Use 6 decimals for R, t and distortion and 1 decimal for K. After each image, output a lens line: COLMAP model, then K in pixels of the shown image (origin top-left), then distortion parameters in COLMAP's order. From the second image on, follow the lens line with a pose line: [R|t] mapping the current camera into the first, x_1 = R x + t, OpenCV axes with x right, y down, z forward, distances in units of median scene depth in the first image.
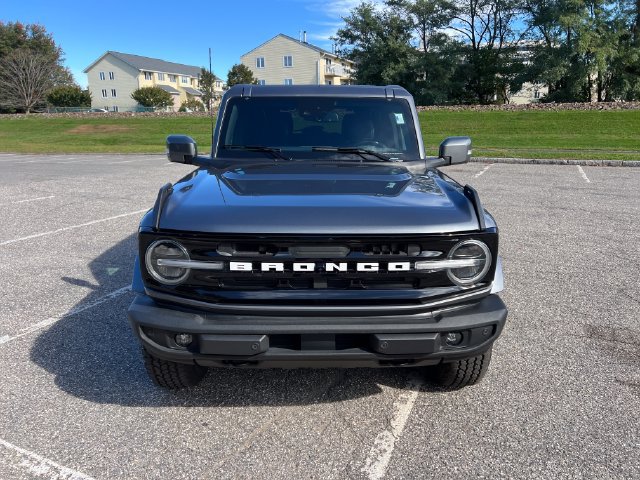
lens RADIAL K [[480.2, 0, 326.3], [0, 480.2, 244.5], [0, 0, 1]] dist [0.054732, -0.055624]
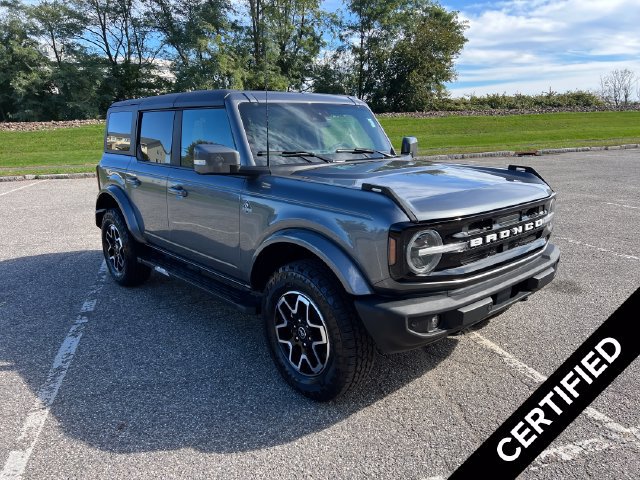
lens RADIAL K [[480.2, 0, 319.7], [0, 480.2, 240.5], [0, 0, 1]] dist [0.054732, -0.055624]
pose [[0.761429, -0.167255, 0.626299, -0.733188], [0.189701, 0.981338, 0.031439, -0.041092], [-0.619870, 0.094871, 0.778948, 0.195406]]
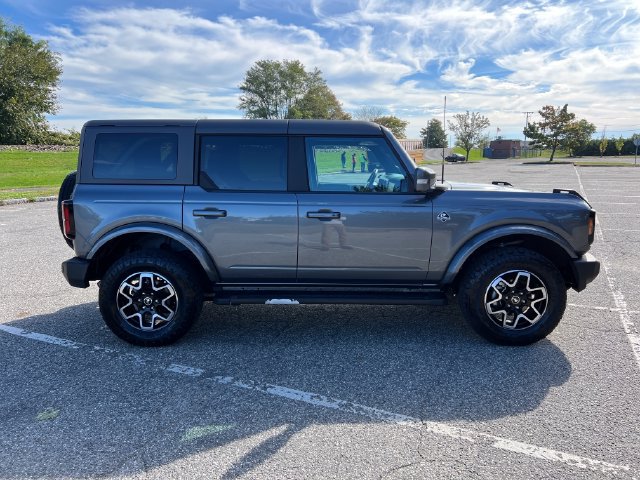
lens RADIAL K [[480.2, 0, 324.5], [0, 480.2, 236.1], [0, 0, 1]] dist [0.054732, -0.055624]
pose [[0.037486, -0.160981, 0.986245, -1.378198], [0.261164, 0.954216, 0.145826, -0.290069], [-0.964566, 0.252106, 0.077812, 1.155437]]
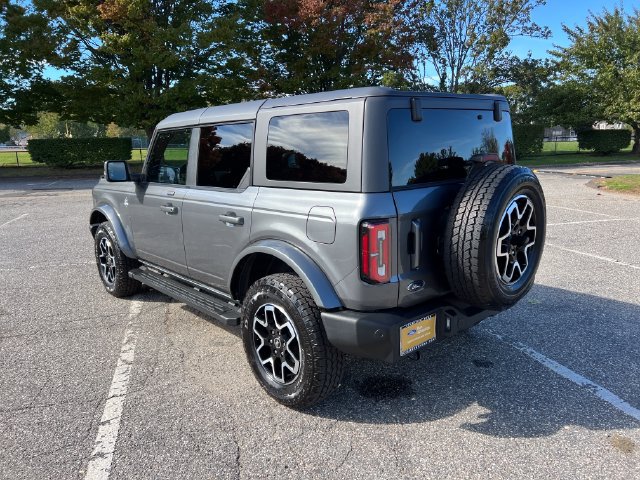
lens RADIAL K [[480.2, 0, 315.9], [0, 480.2, 243.8], [0, 0, 1]] dist [0.054732, -0.055624]
pose [[-0.765502, 0.154369, -0.624641, 0.683875], [-0.140499, 0.907265, 0.396397, -0.591042], [0.627906, 0.391204, -0.672825, 2.235012]]
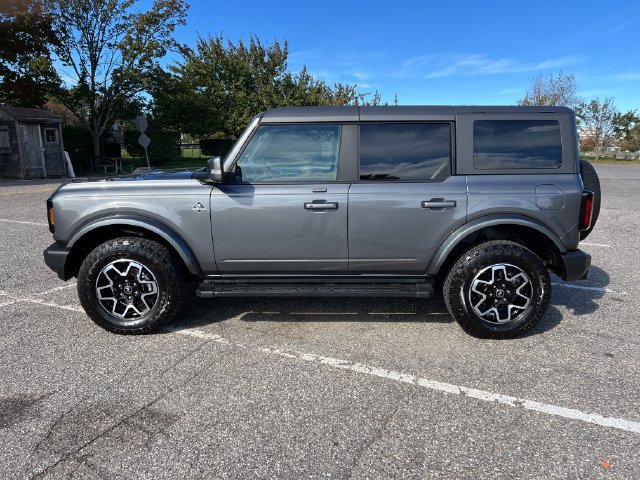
lens RADIAL K [[480.2, 0, 321.6], [0, 480.2, 243.8], [0, 0, 1]] dist [0.054732, -0.055624]
pose [[-0.023580, 0.205028, -0.978472, 1.310415], [-0.263398, 0.942888, 0.203919, -0.315072], [0.964399, 0.262536, 0.031771, 1.229758]]
